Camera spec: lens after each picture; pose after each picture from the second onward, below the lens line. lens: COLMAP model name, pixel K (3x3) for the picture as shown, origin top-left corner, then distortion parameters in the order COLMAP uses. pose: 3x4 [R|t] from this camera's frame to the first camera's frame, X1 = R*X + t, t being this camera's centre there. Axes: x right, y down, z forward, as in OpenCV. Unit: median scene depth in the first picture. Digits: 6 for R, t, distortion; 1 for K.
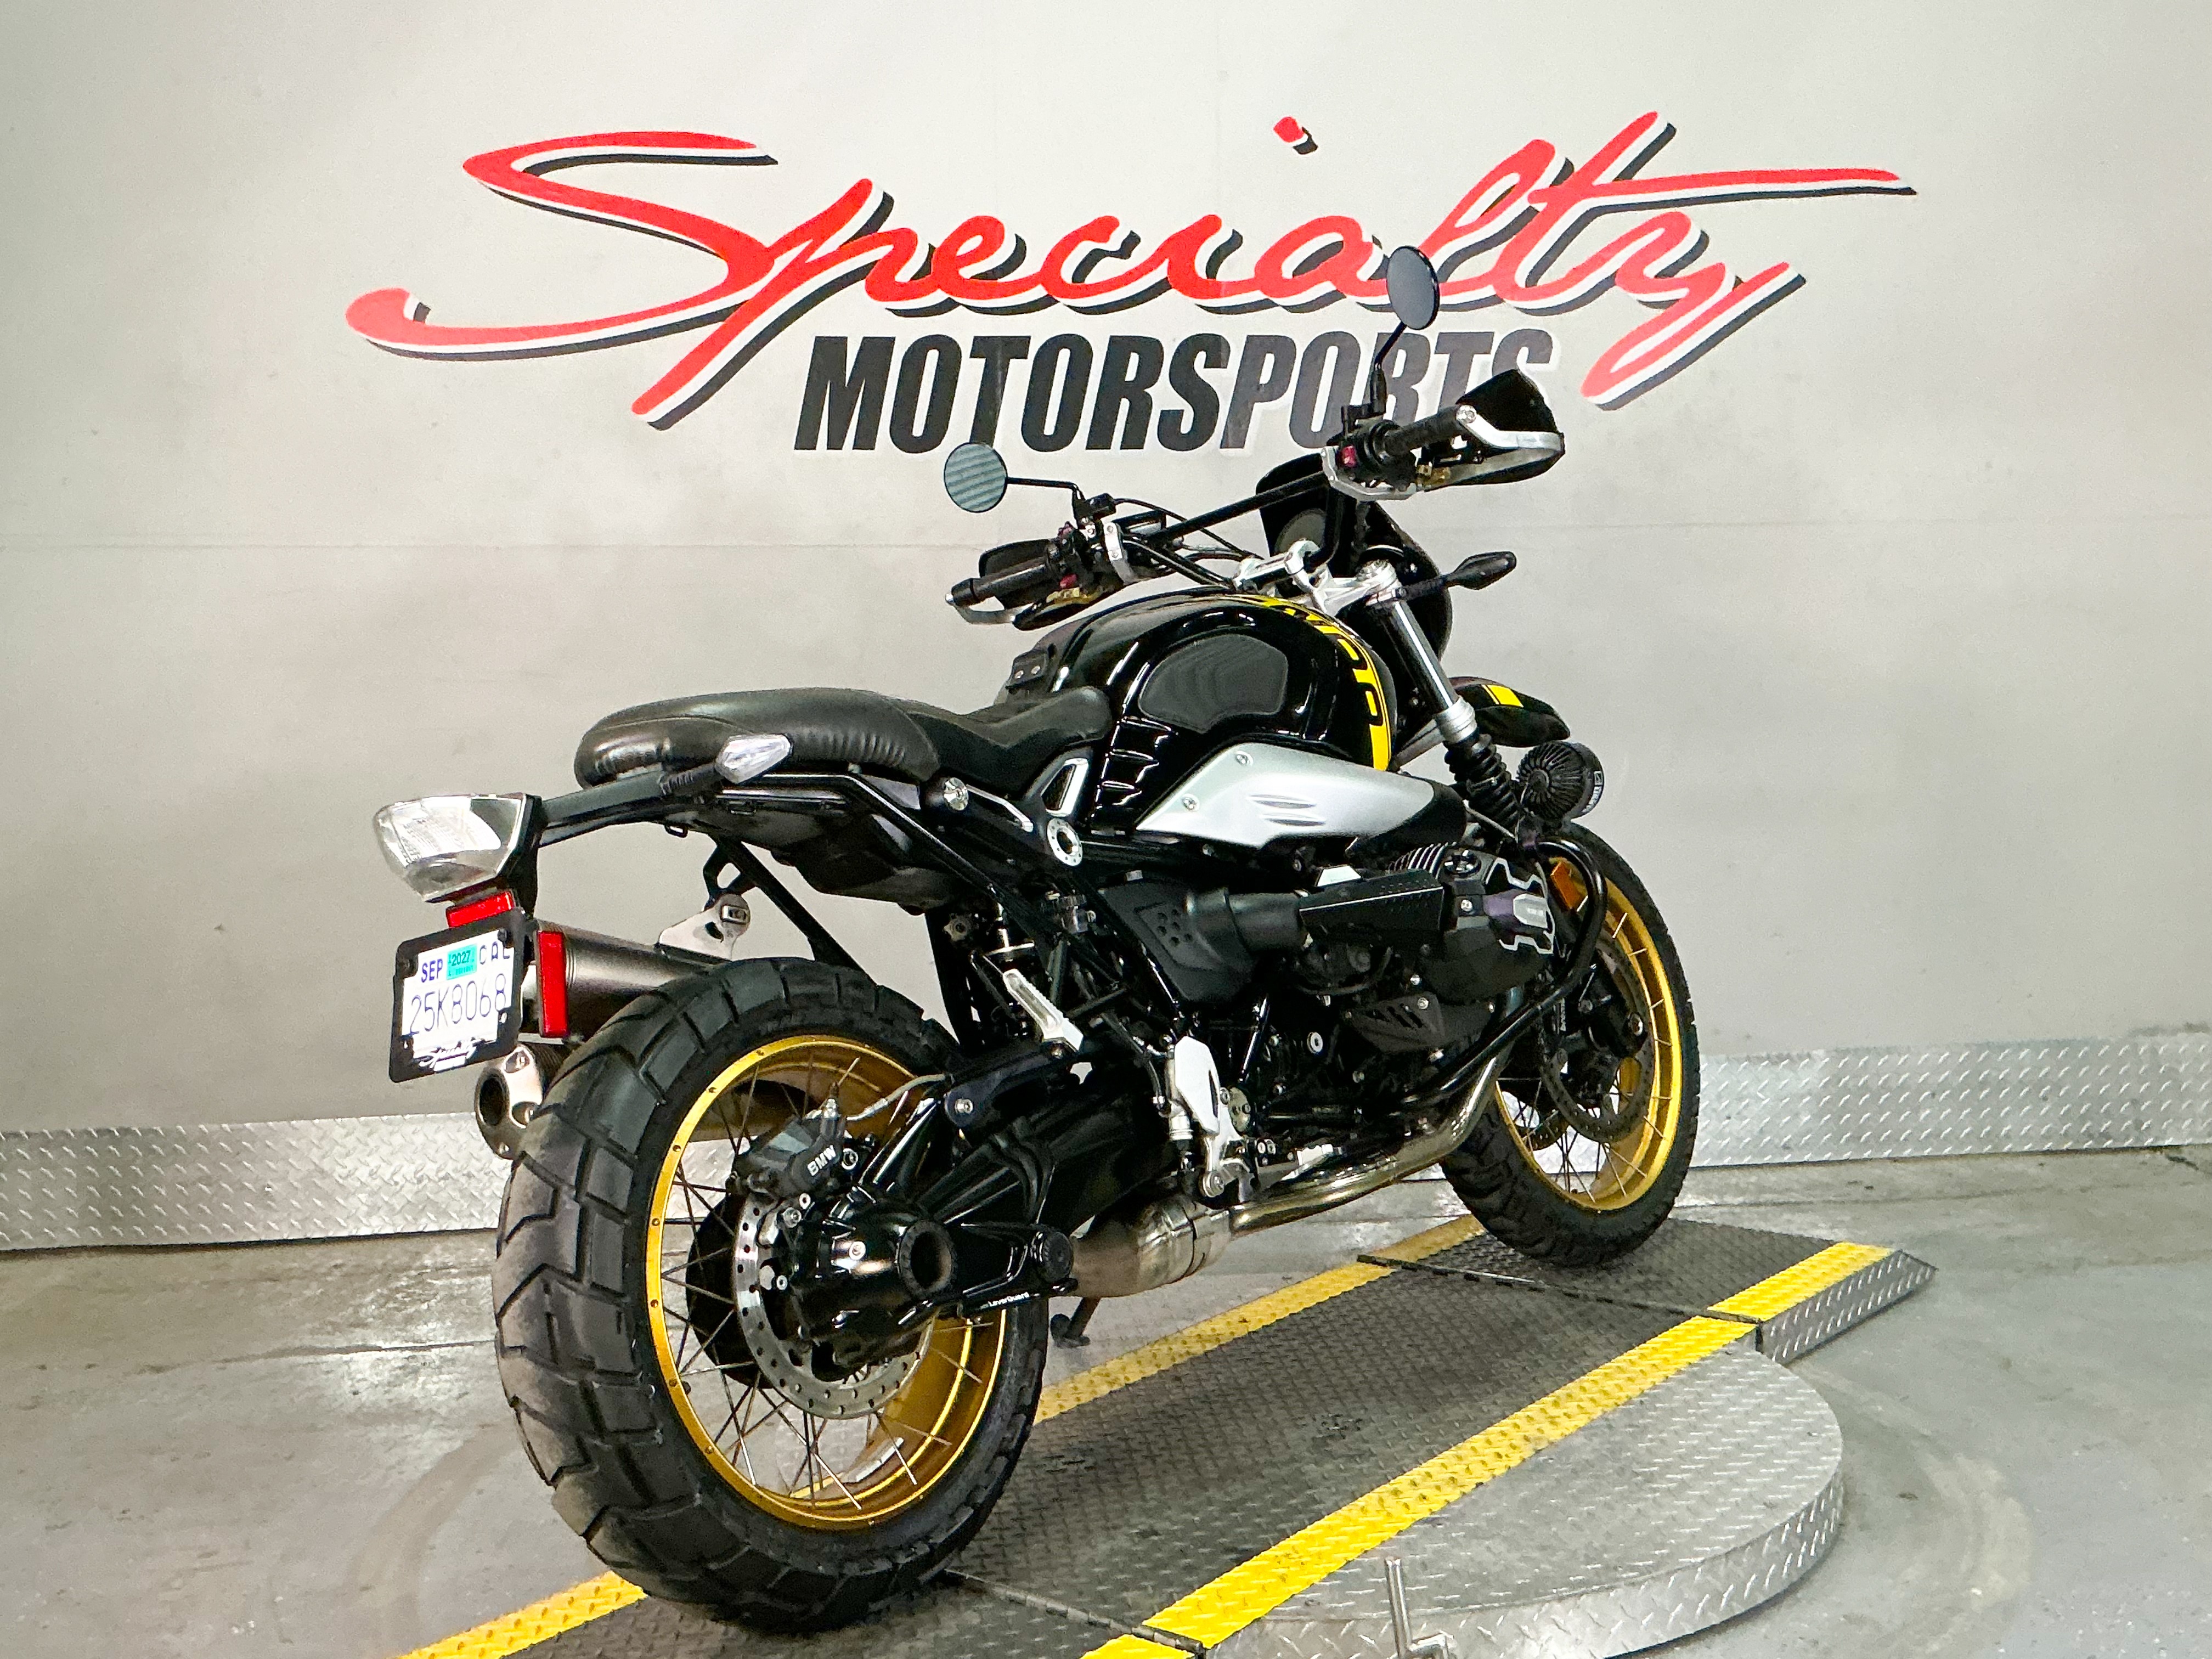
lens RADIAL K [[2488.4, 0, 1106.0], [0, 2488.4, 829.5], [0, 0, 1]] dist [0.203703, -0.446732]
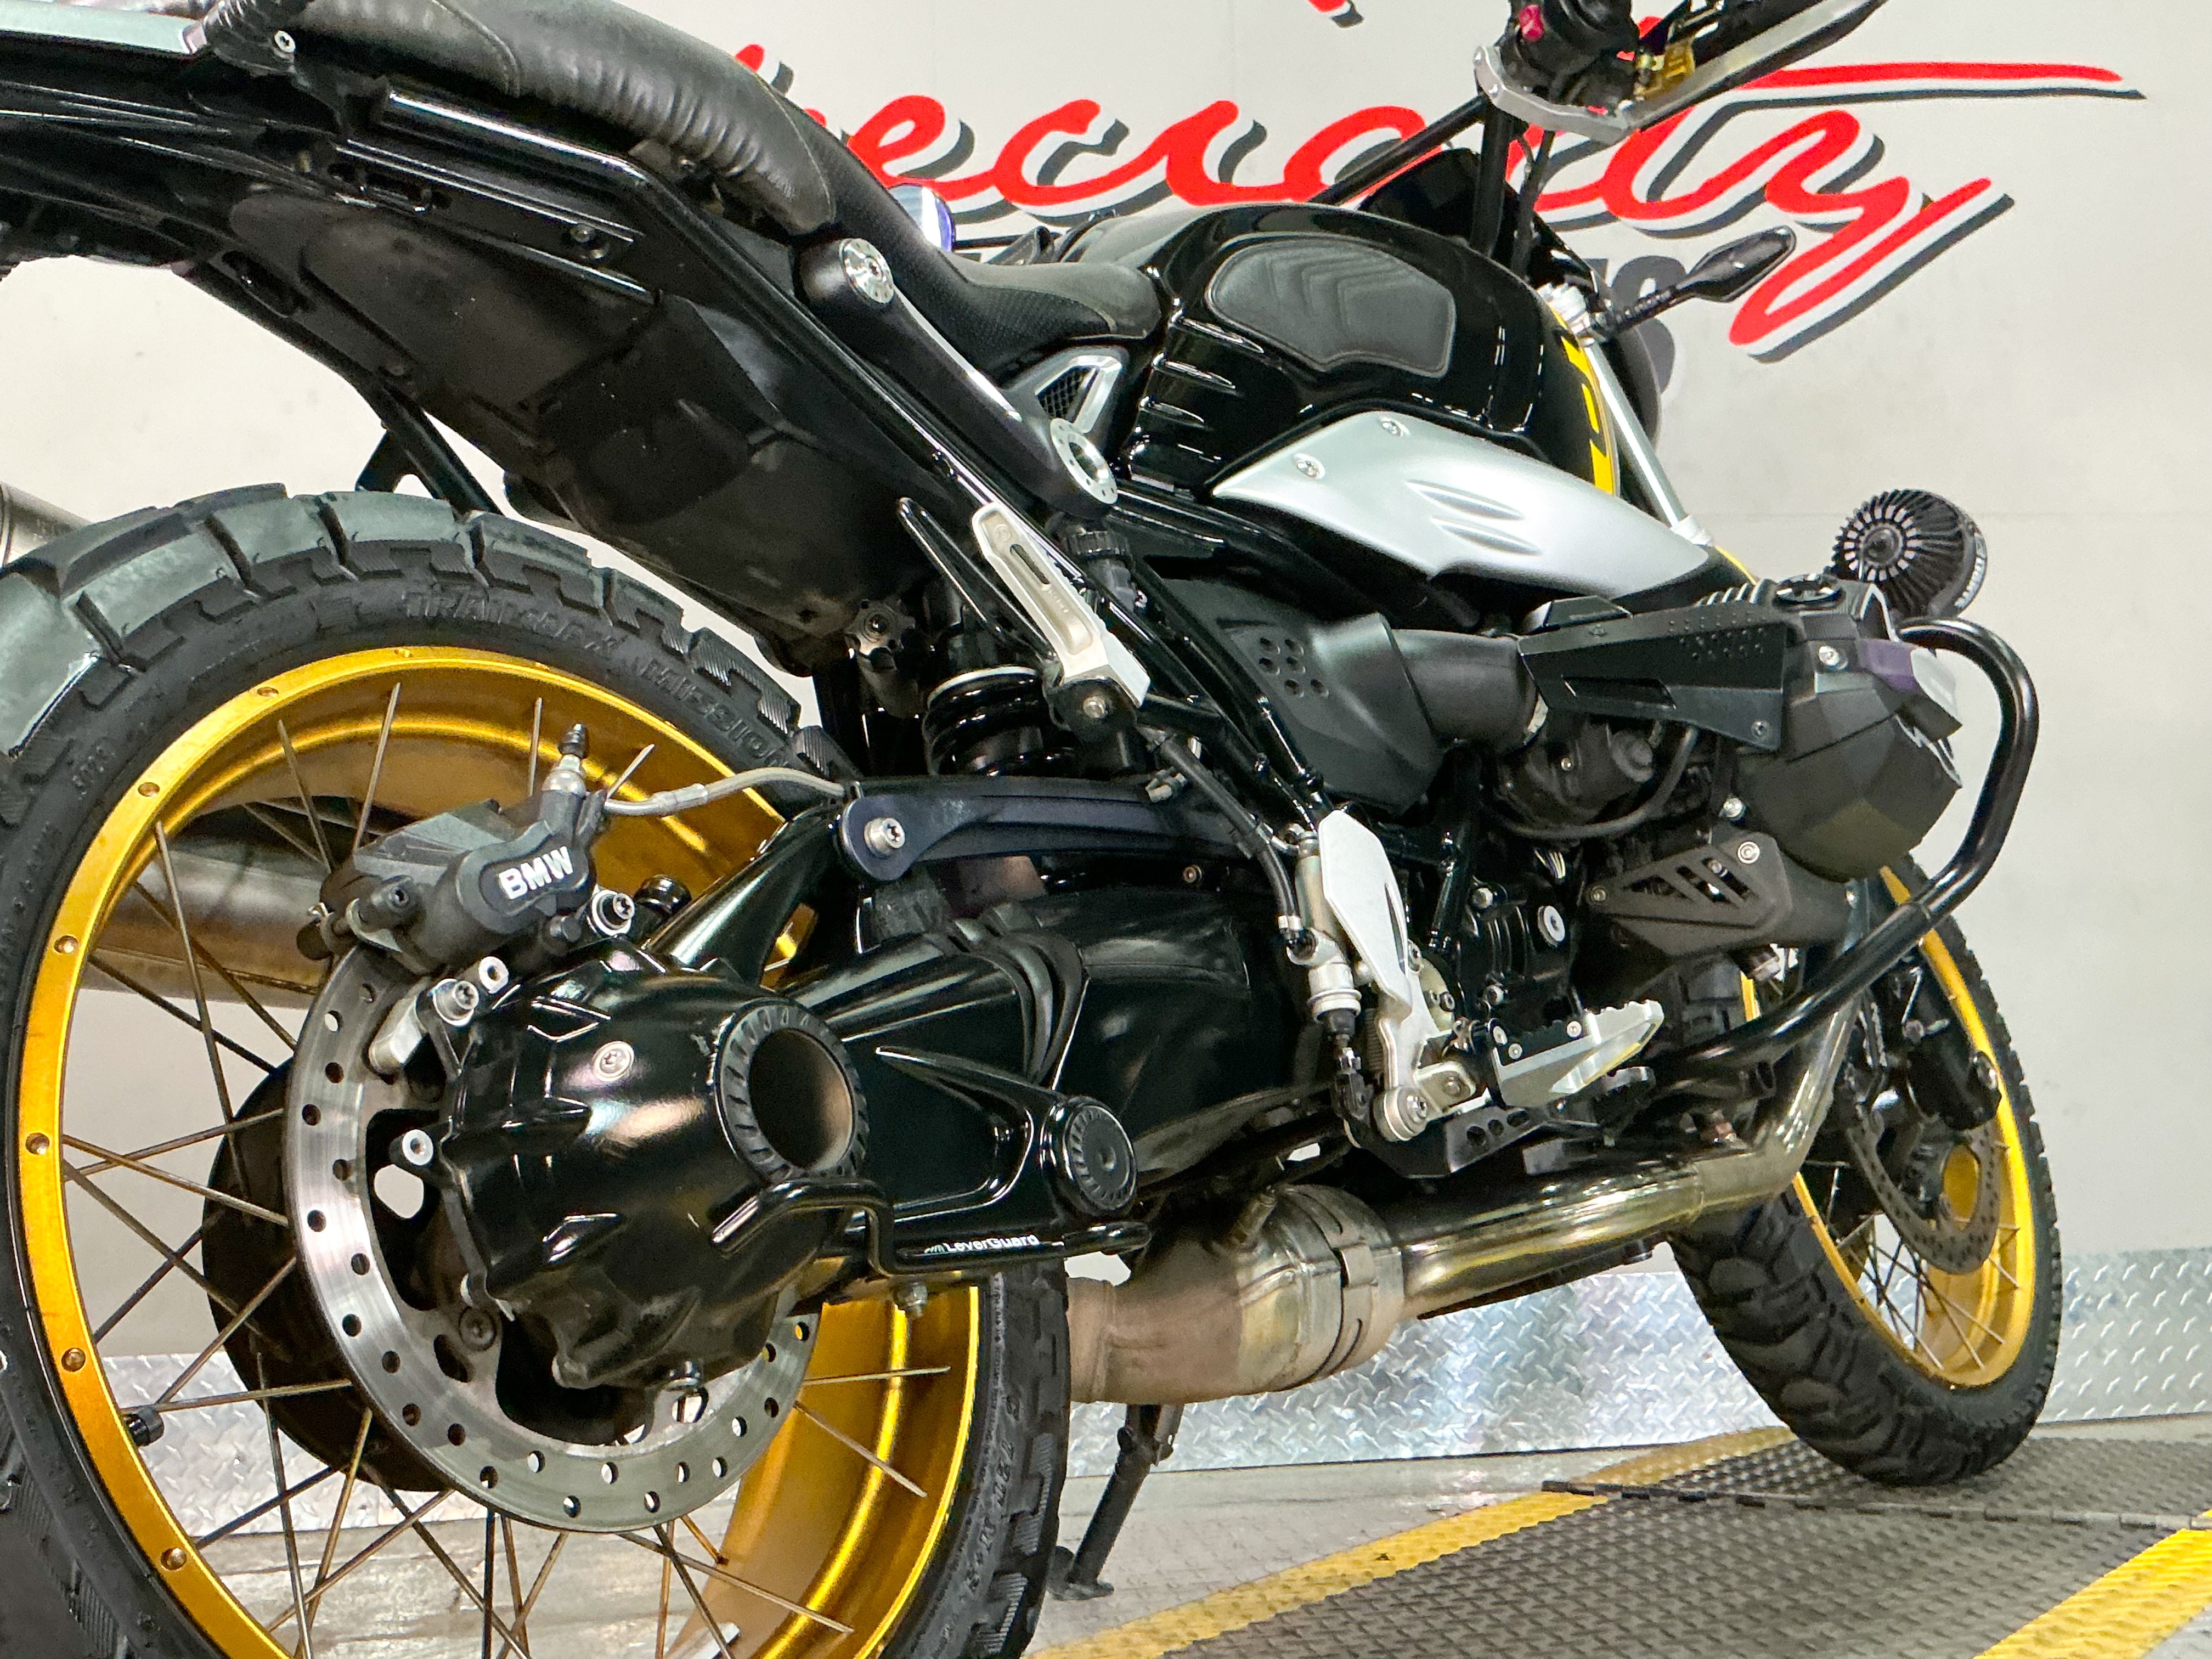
lens RADIAL K [[2488.4, 0, 1106.0], [0, 2488.4, 829.5], [0, 0, 1]] dist [0.203703, -0.446732]
pose [[0.999508, -0.010066, 0.029694, -0.025989], [0.015620, 0.981034, -0.193203, 0.166317], [-0.027186, 0.193572, 0.980709, 0.476760]]
